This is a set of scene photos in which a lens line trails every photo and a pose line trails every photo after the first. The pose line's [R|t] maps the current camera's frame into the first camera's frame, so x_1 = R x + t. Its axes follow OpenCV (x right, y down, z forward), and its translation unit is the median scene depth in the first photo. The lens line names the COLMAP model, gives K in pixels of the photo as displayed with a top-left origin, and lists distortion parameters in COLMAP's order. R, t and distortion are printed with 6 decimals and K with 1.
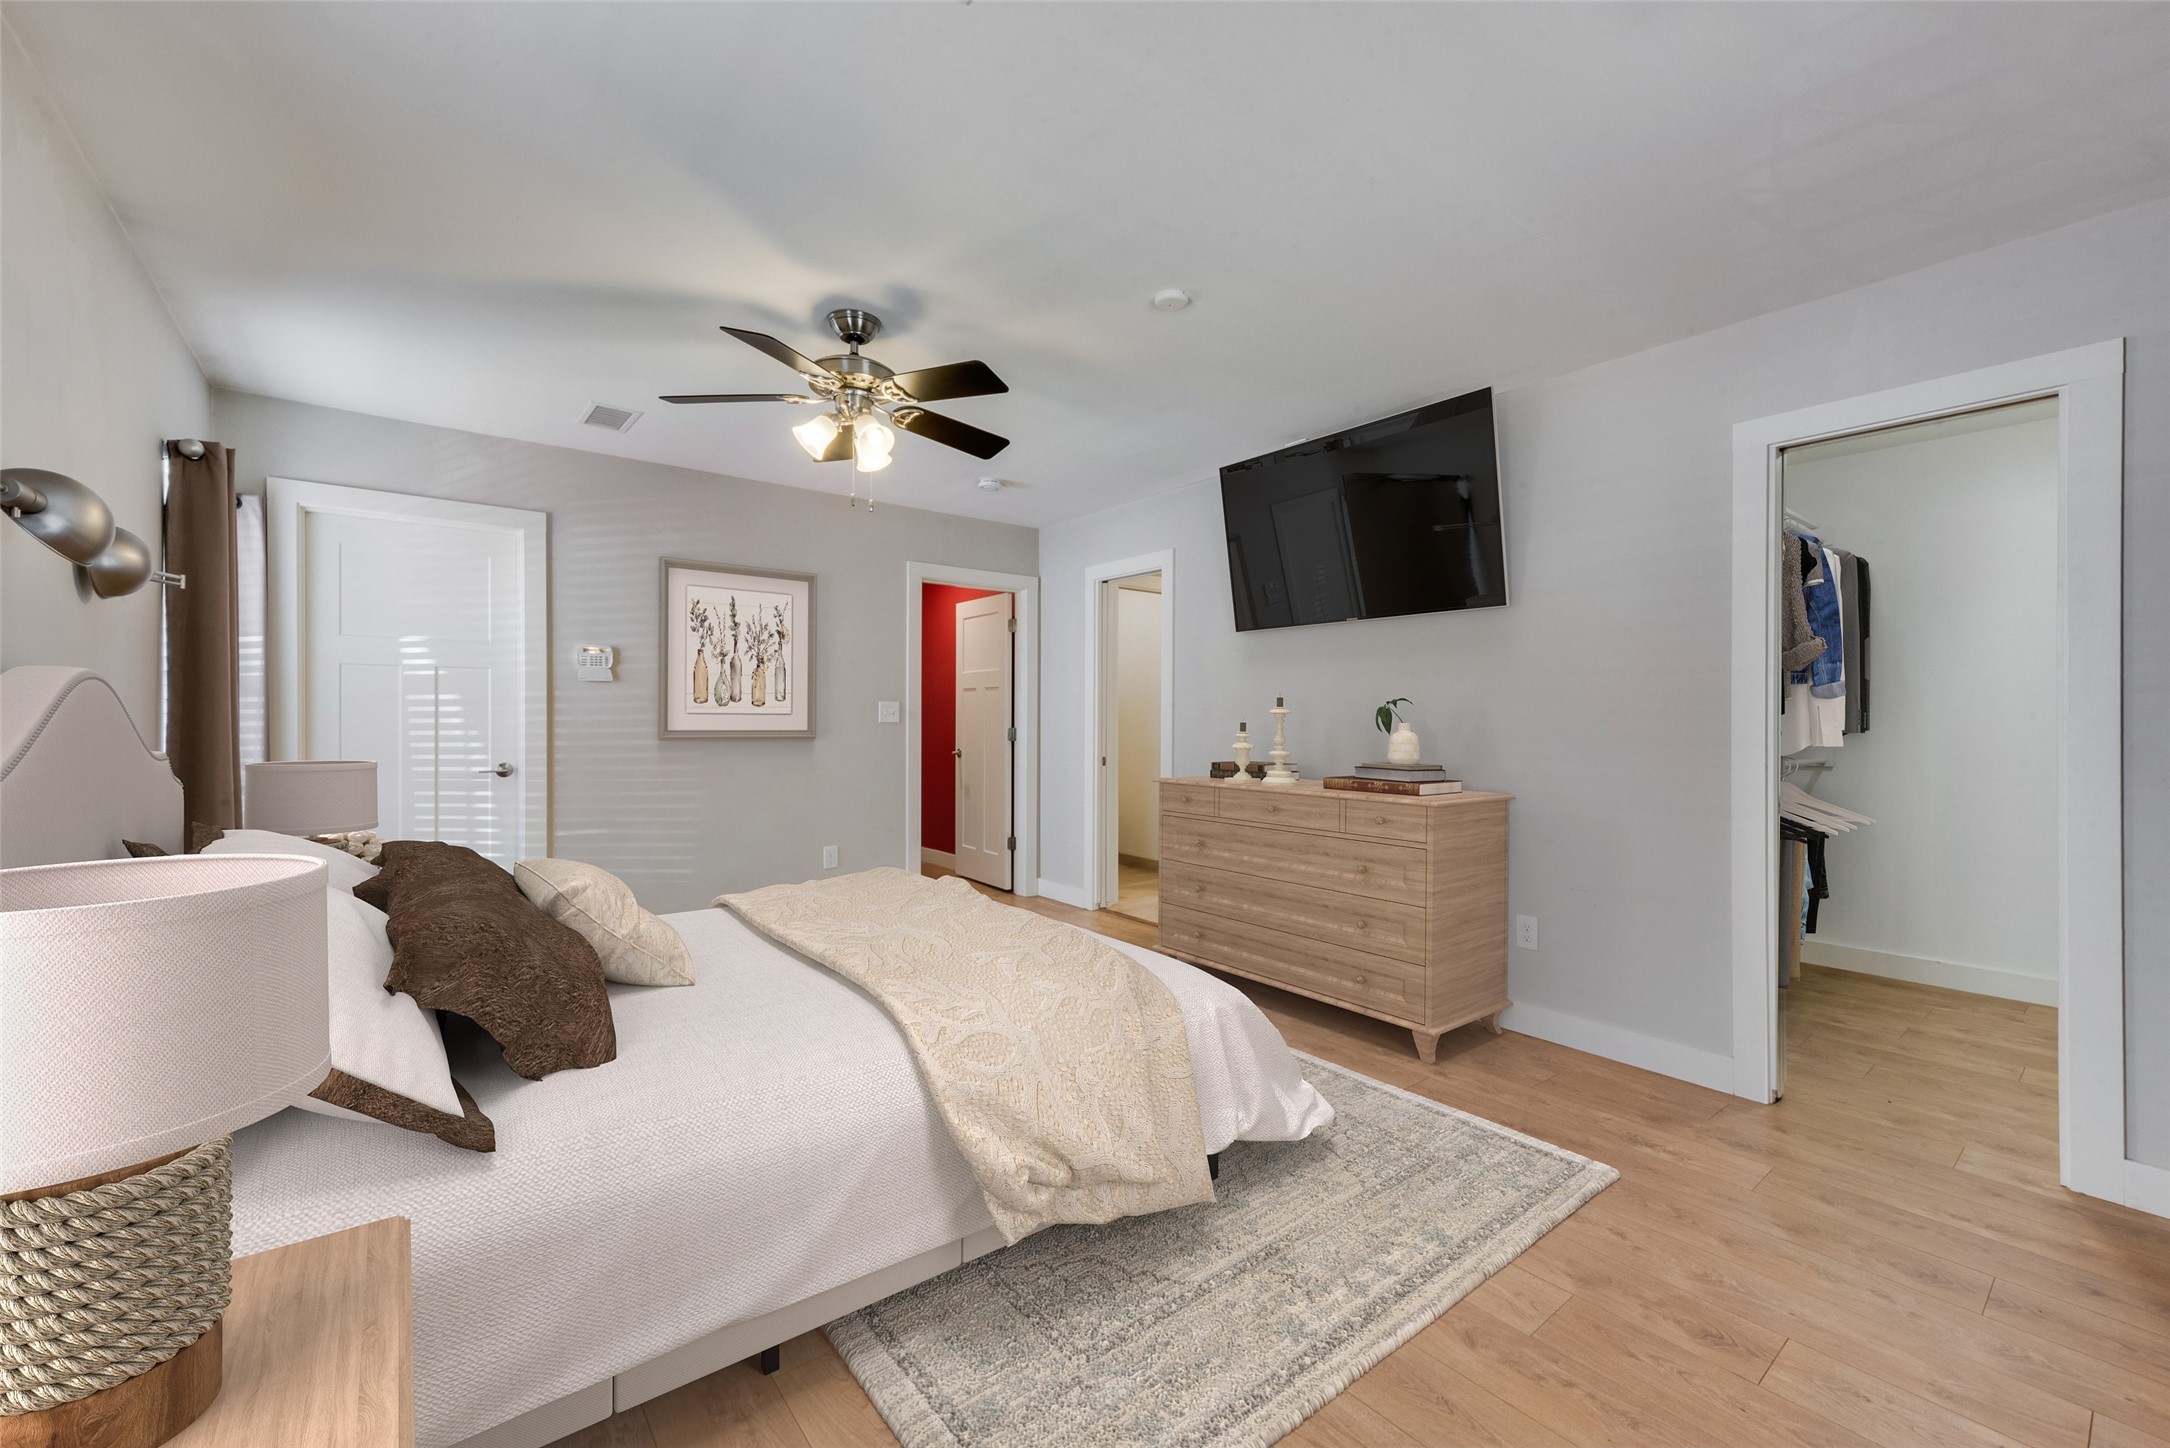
lens RADIAL K [[865.8, 0, 1080.5], [0, 865.8, 724.5], [0, 0, 1]] dist [-0.003733, -0.000420]
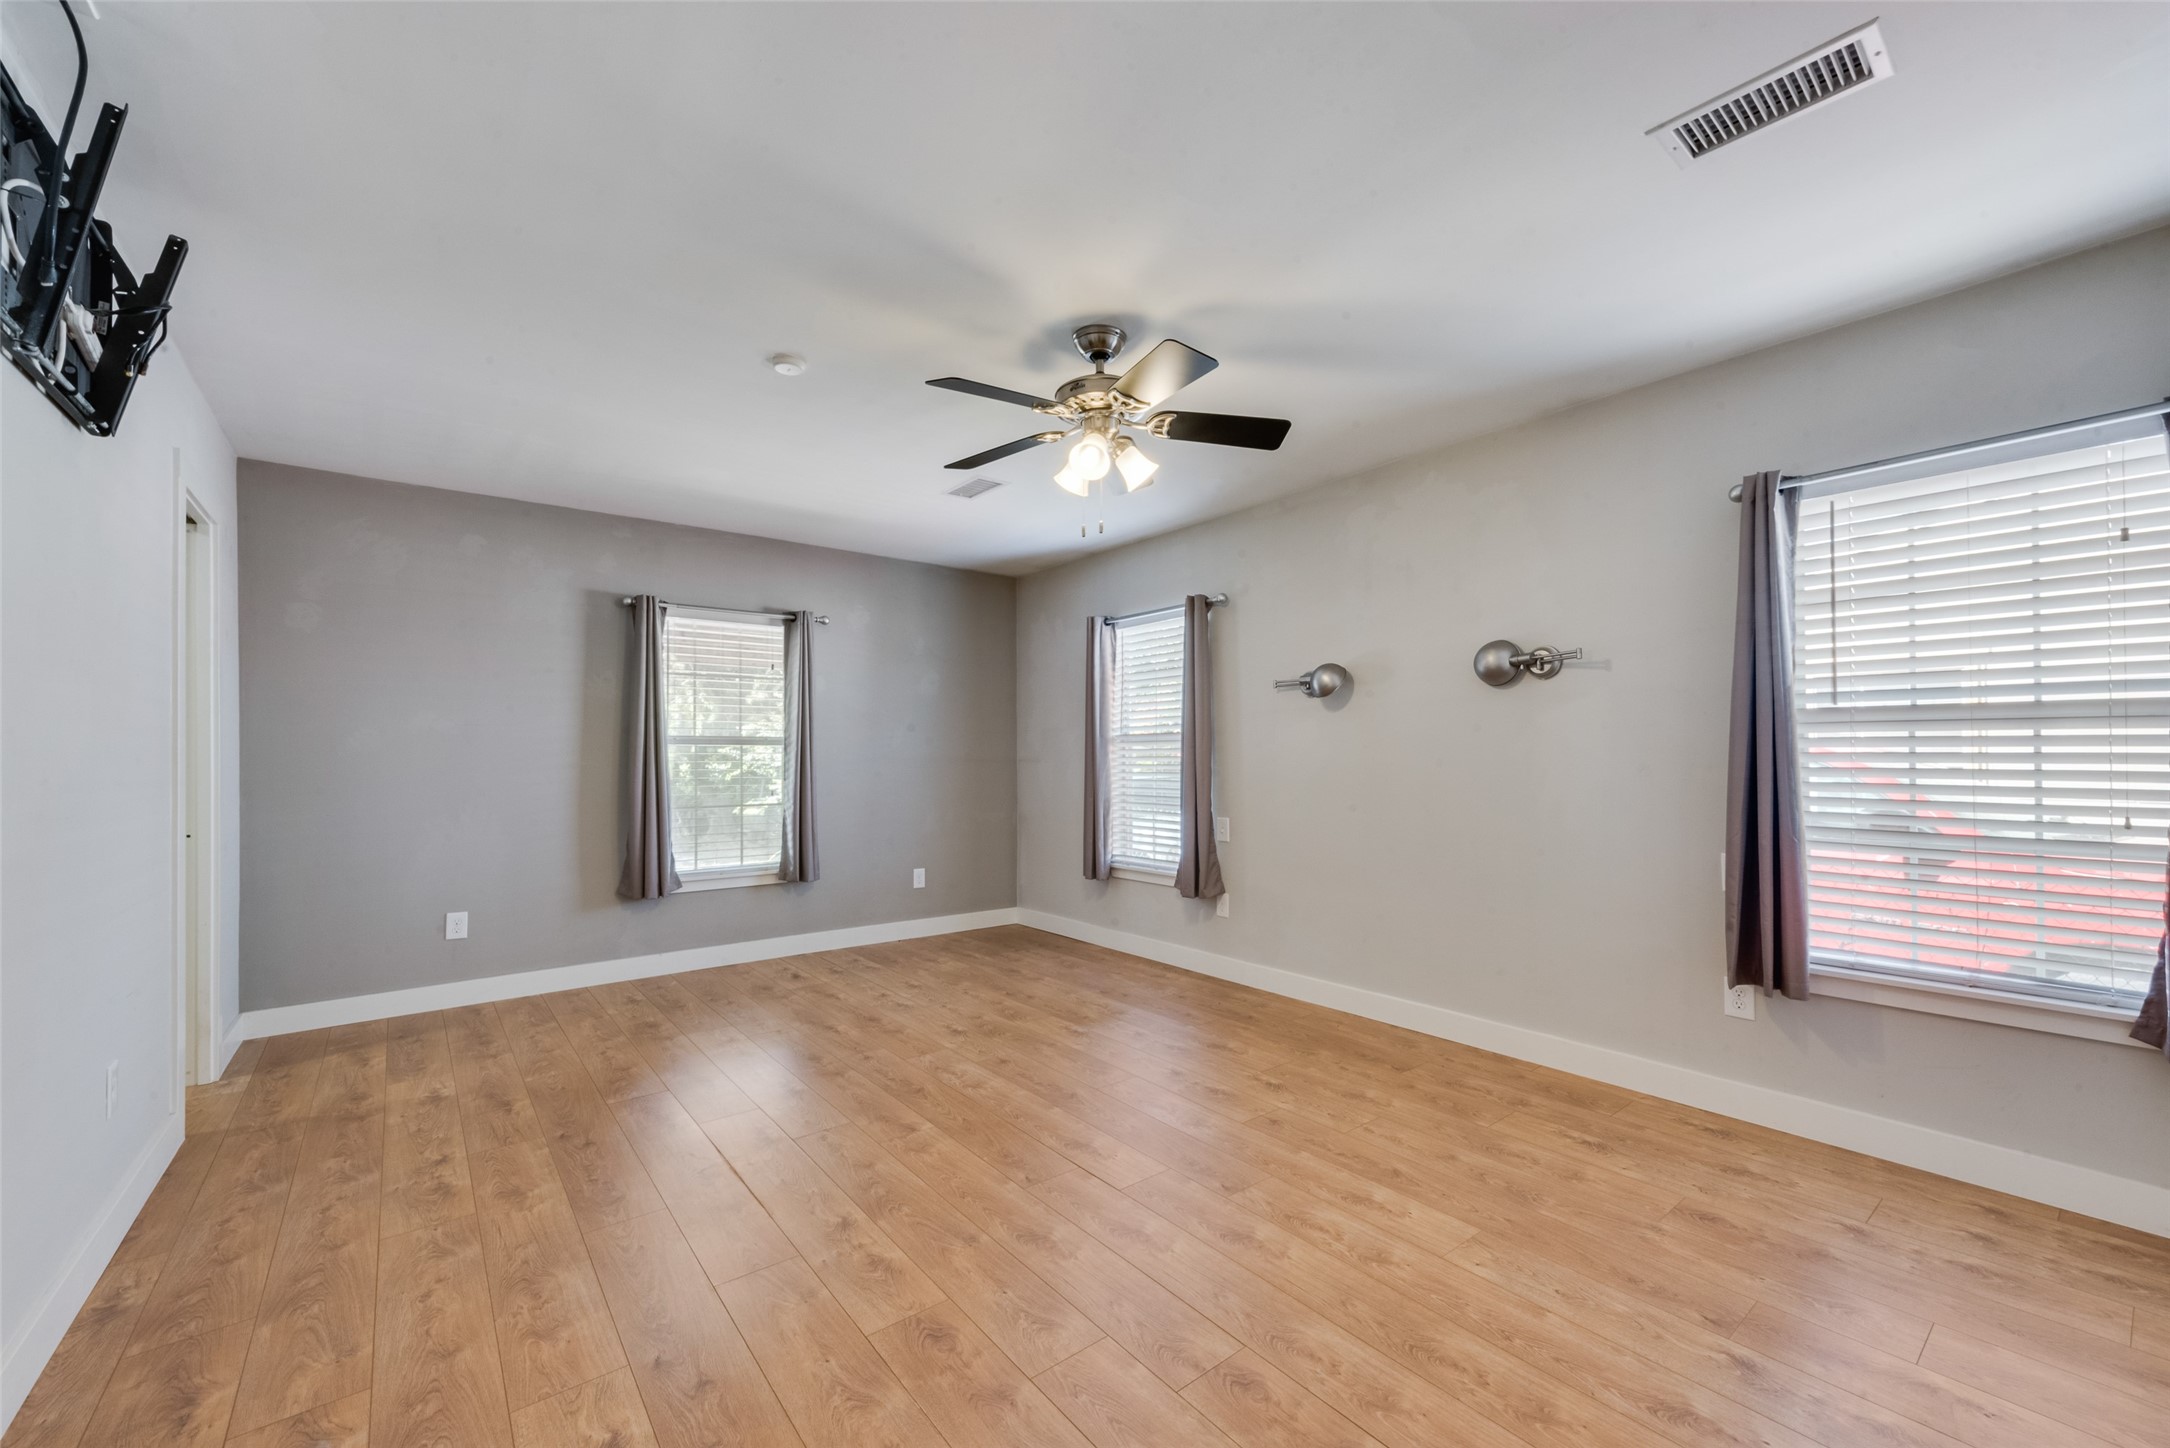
lens RADIAL K [[865.8, 0, 1088.3], [0, 865.8, 736.7], [0, 0, 1]] dist [-0.003733, -0.000420]
pose [[-0.999991, -0.004228, 0.000890, -0.320893], [-0.004238, 0.999922, -0.011710, -0.030648], [-0.000841, -0.011713, -0.999931, 2.473528]]
